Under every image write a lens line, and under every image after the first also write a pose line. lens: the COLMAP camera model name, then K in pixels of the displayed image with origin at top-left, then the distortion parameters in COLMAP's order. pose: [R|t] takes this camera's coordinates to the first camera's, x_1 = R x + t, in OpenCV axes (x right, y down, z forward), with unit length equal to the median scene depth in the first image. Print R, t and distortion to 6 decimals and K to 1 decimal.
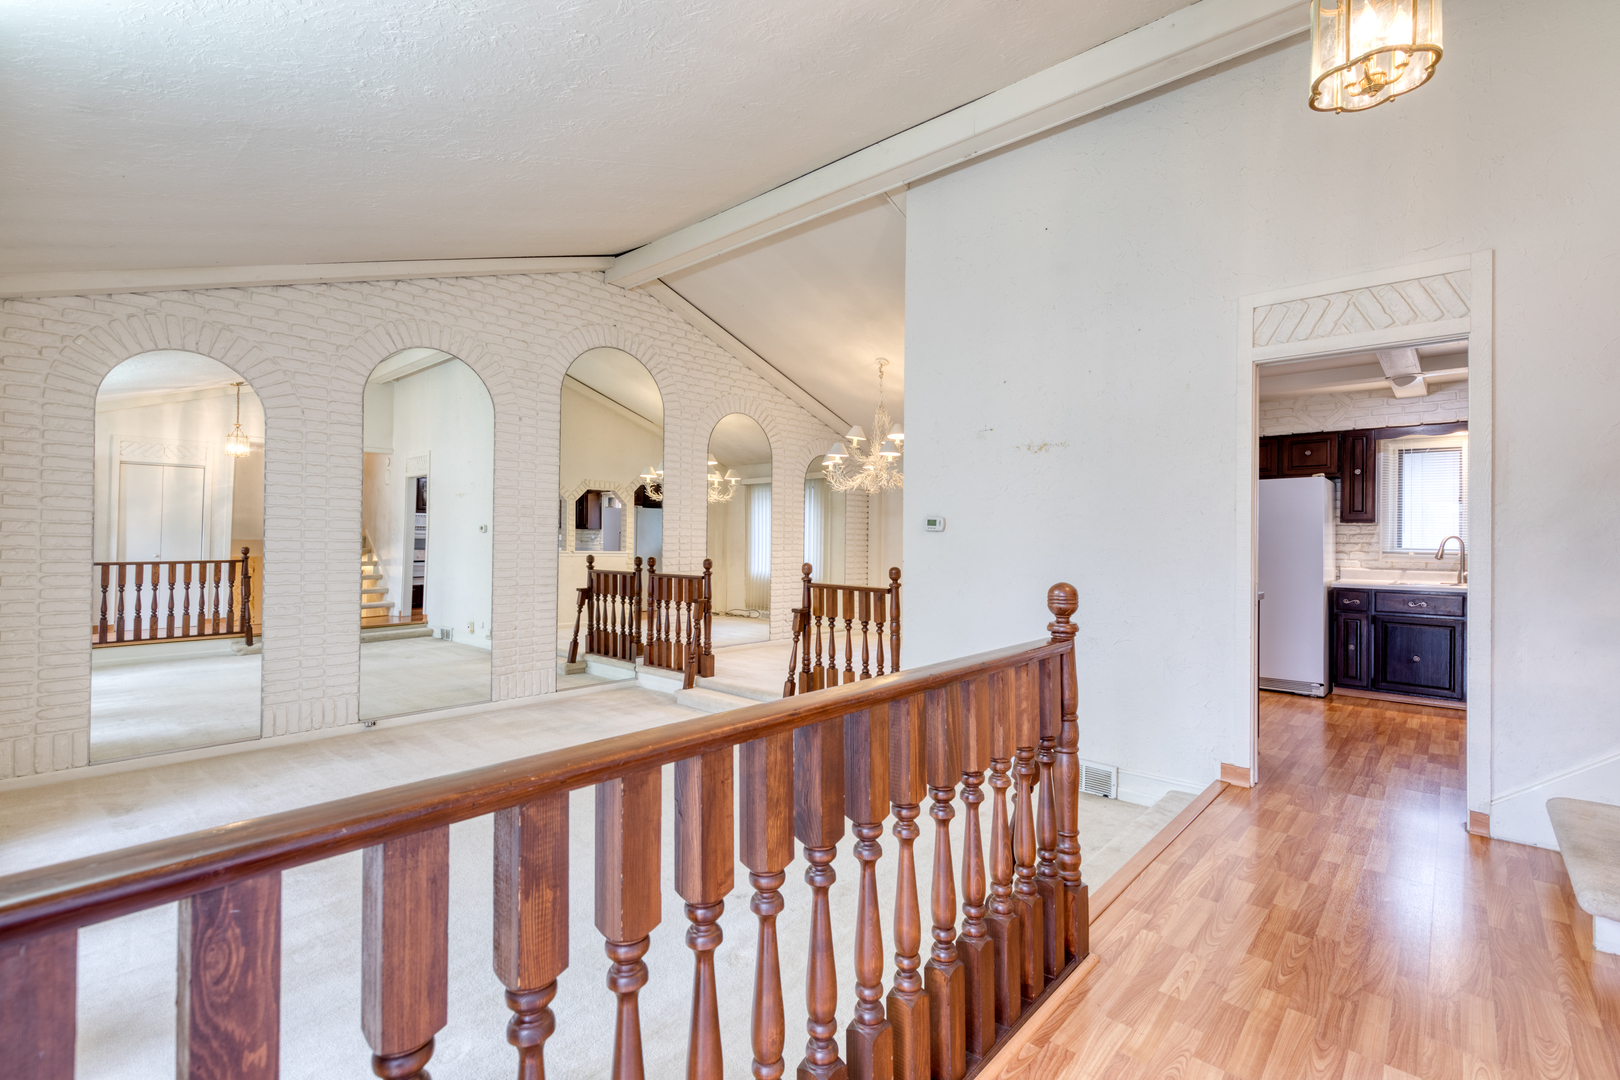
lens RADIAL K [[725.3, 0, 807.3], [0, 725.3, 534.9], [0, 0, 1]] dist [-0.001234, -0.000044]
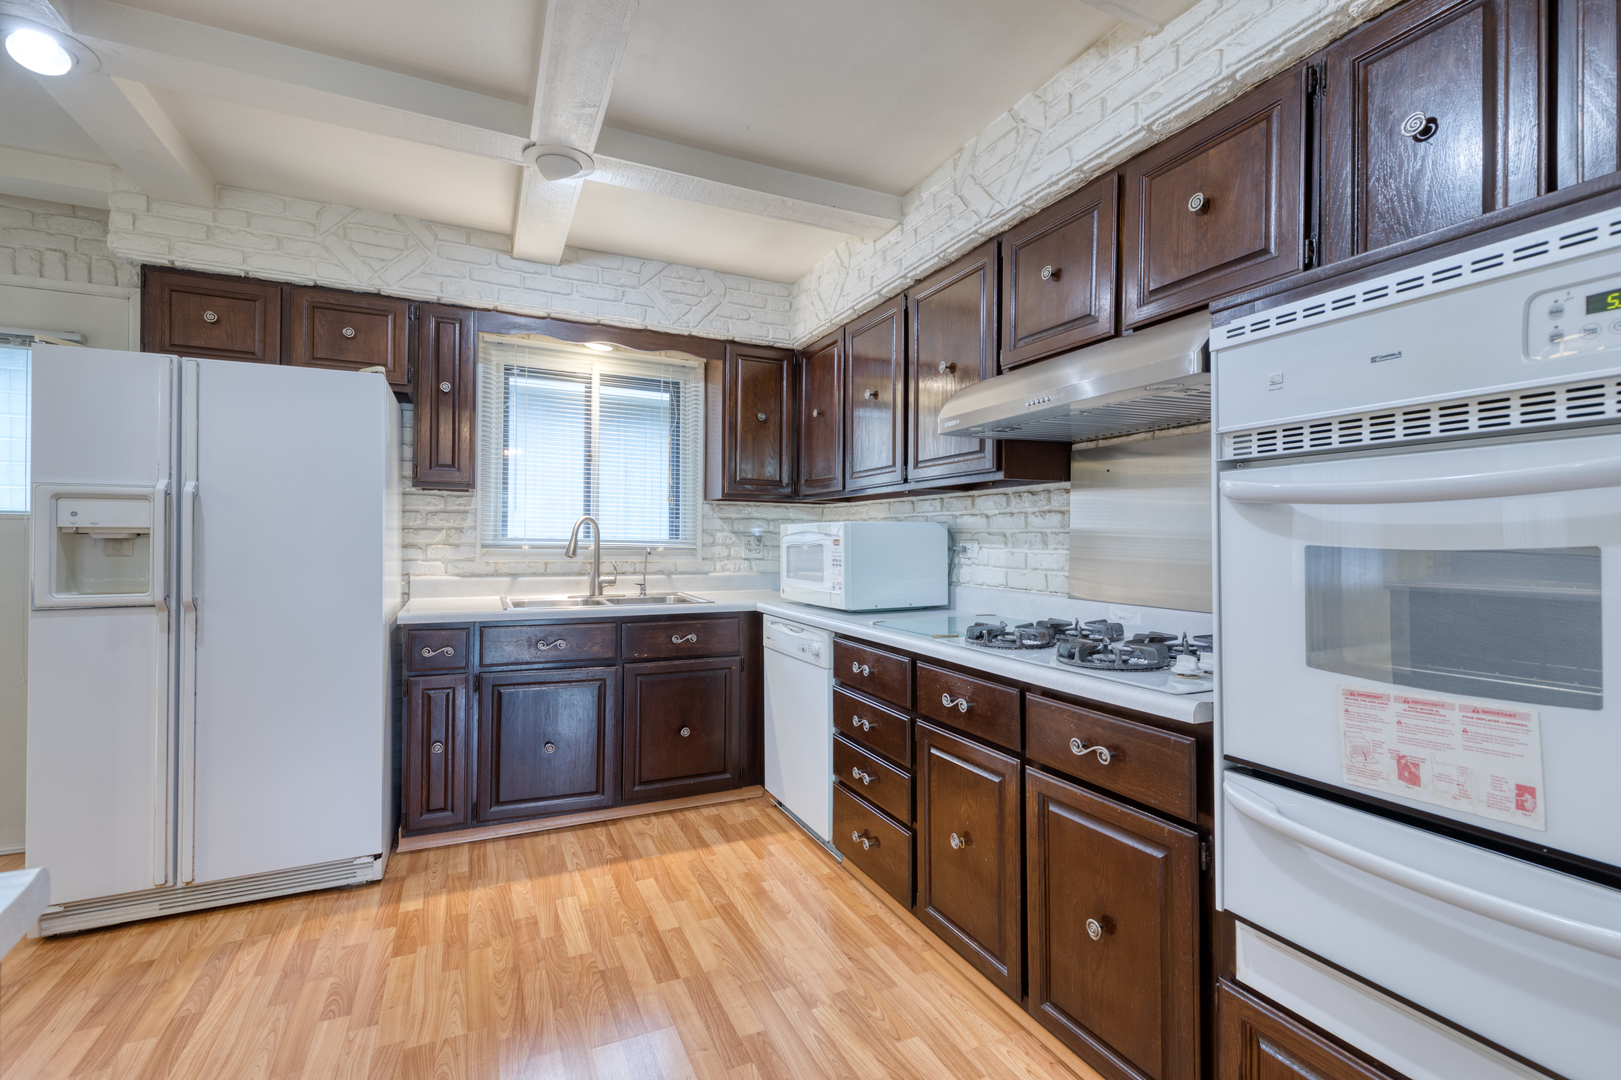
lens RADIAL K [[722.8, 0, 812.2], [0, 722.8, 538.8], [0, 0, 1]] dist [0.008119, -0.001570]
pose [[0.389656, -0.007673, 0.920929, 0.402209], [-0.012582, 0.999828, 0.013654, 0.008501], [-0.920875, -0.016907, 0.389492, 0.578680]]
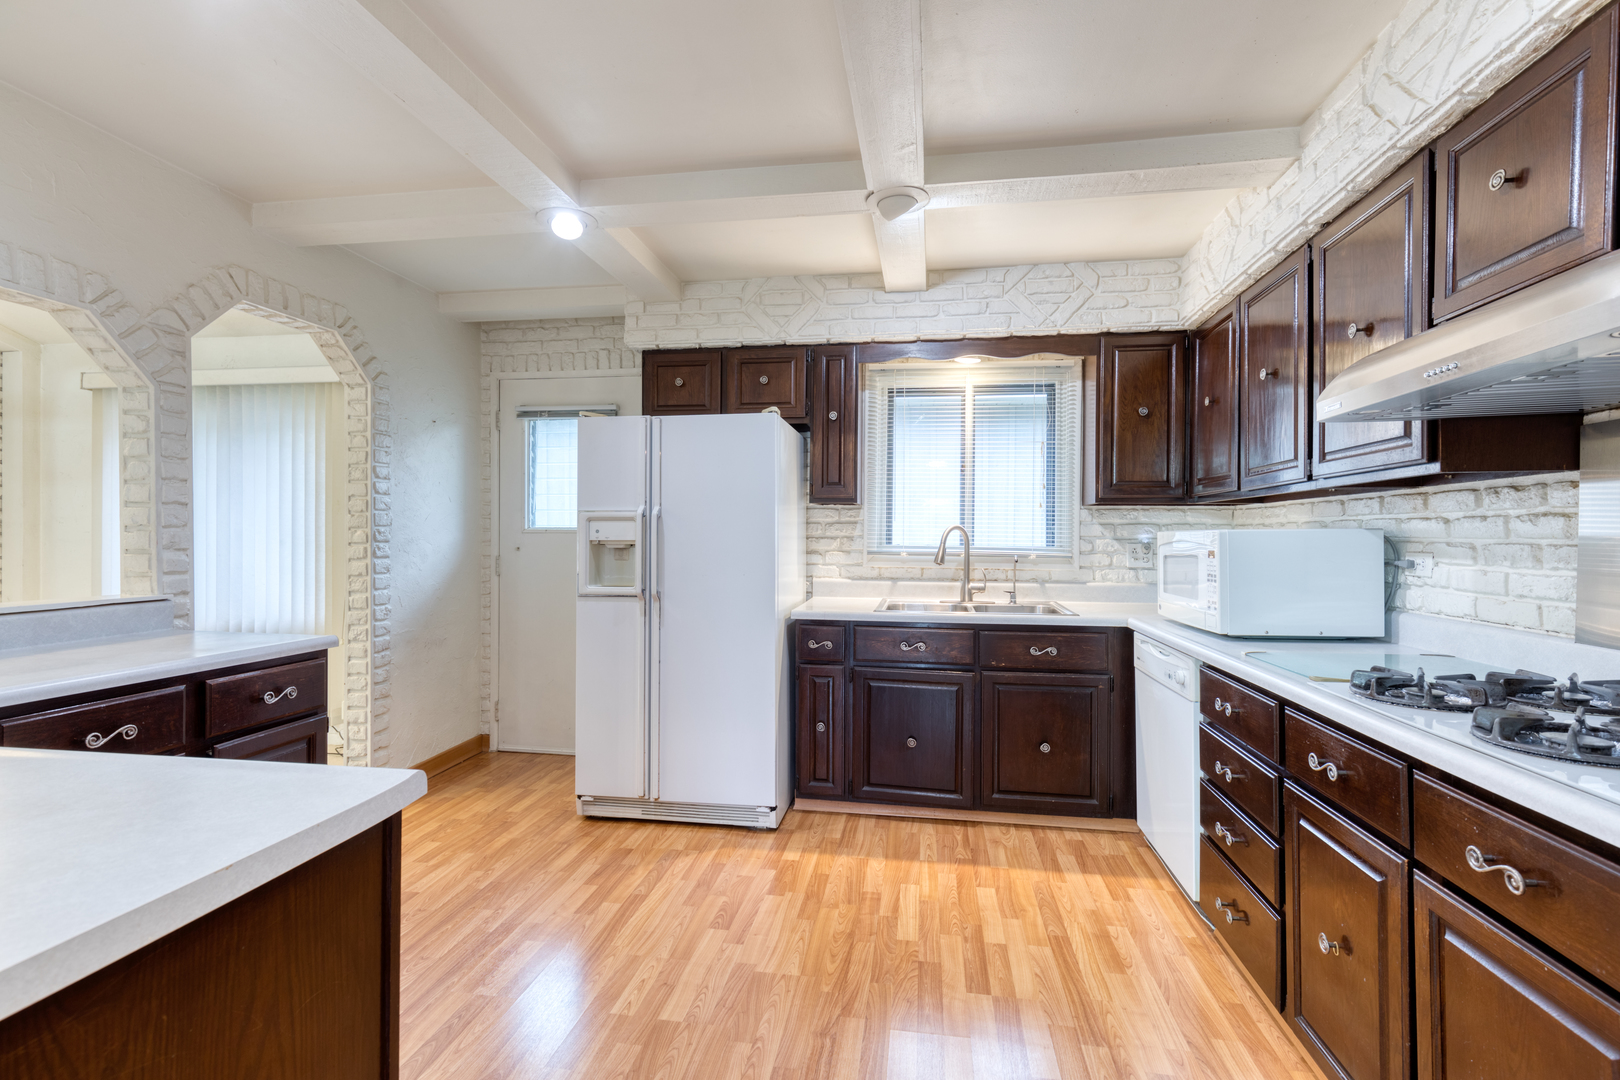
lens RADIAL K [[722.4, 0, 811.7], [0, 722.4, 538.8], [0, 0, 1]] dist [0.008119, -0.001570]
pose [[0.838288, -0.009016, 0.545153, 0.436174], [-0.000949, 0.999838, 0.017995, 0.001564], [-0.545227, -0.015602, 0.838143, 0.531798]]
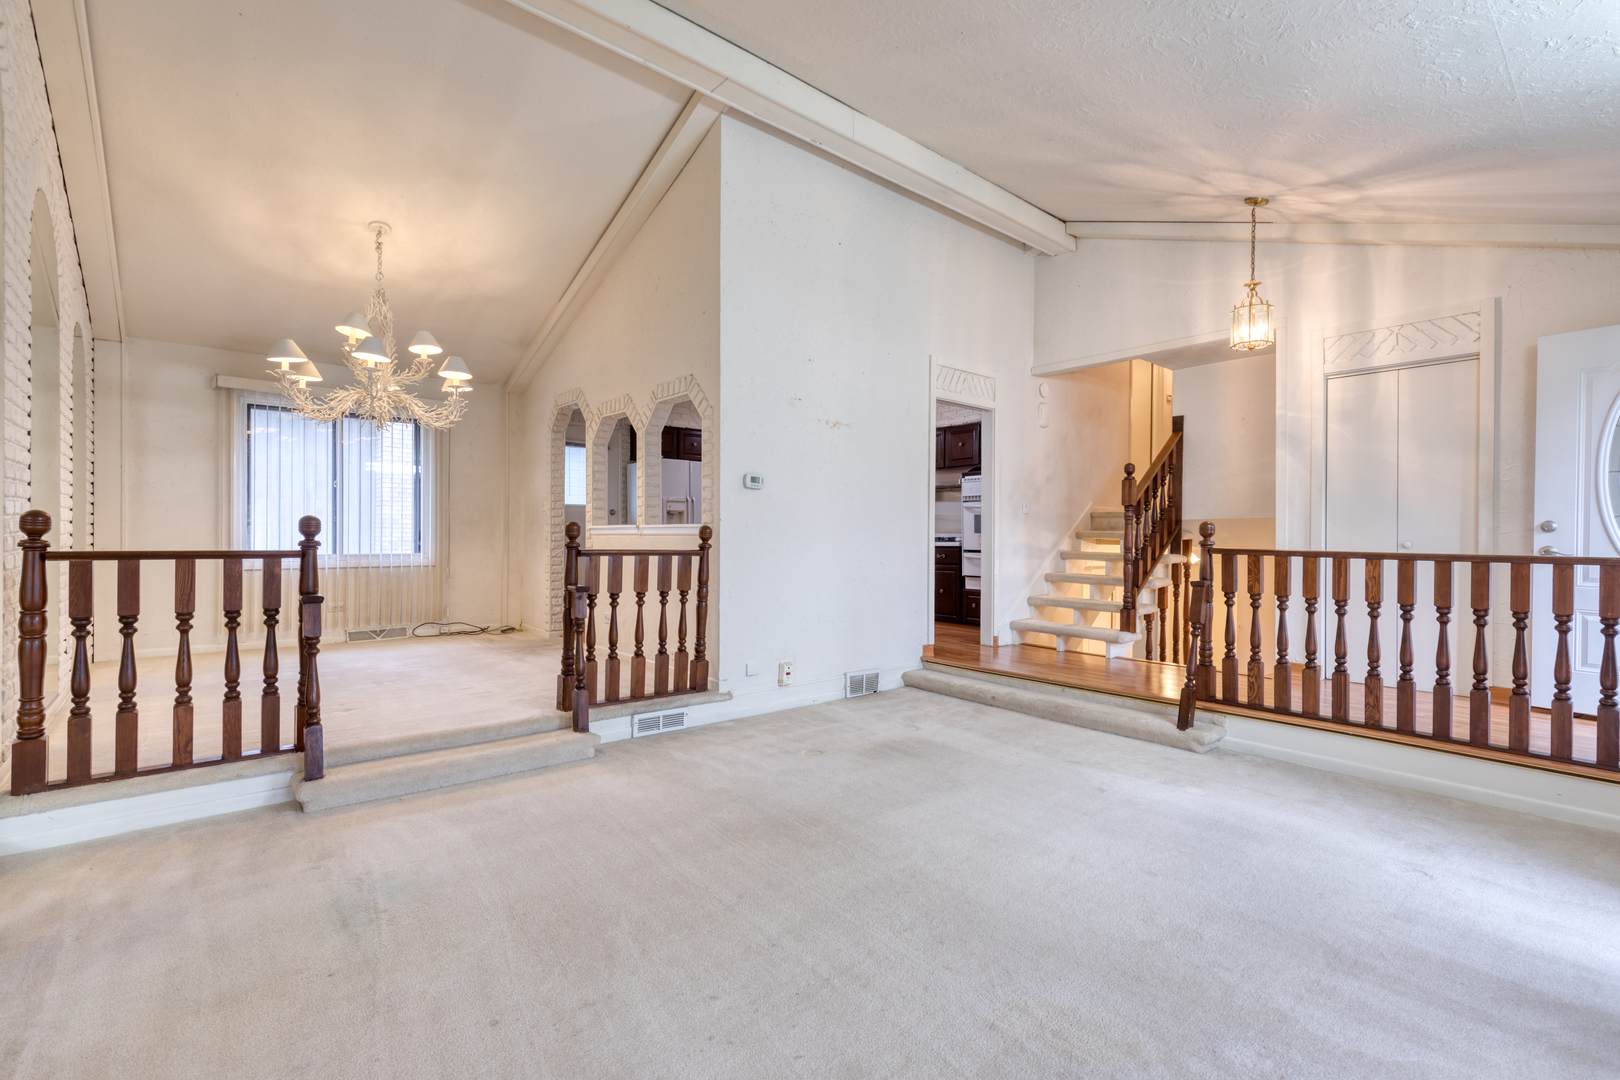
lens RADIAL K [[734.9, 0, 817.3], [0, 734.9, 539.2], [0, 0, 1]] dist [0.009755, 0.000394]
pose [[0.127210, -0.014705, 0.991767, -0.657462], [-0.017123, 0.999709, 0.017019, 0.036243], [-0.991728, -0.019147, 0.126921, 0.639804]]
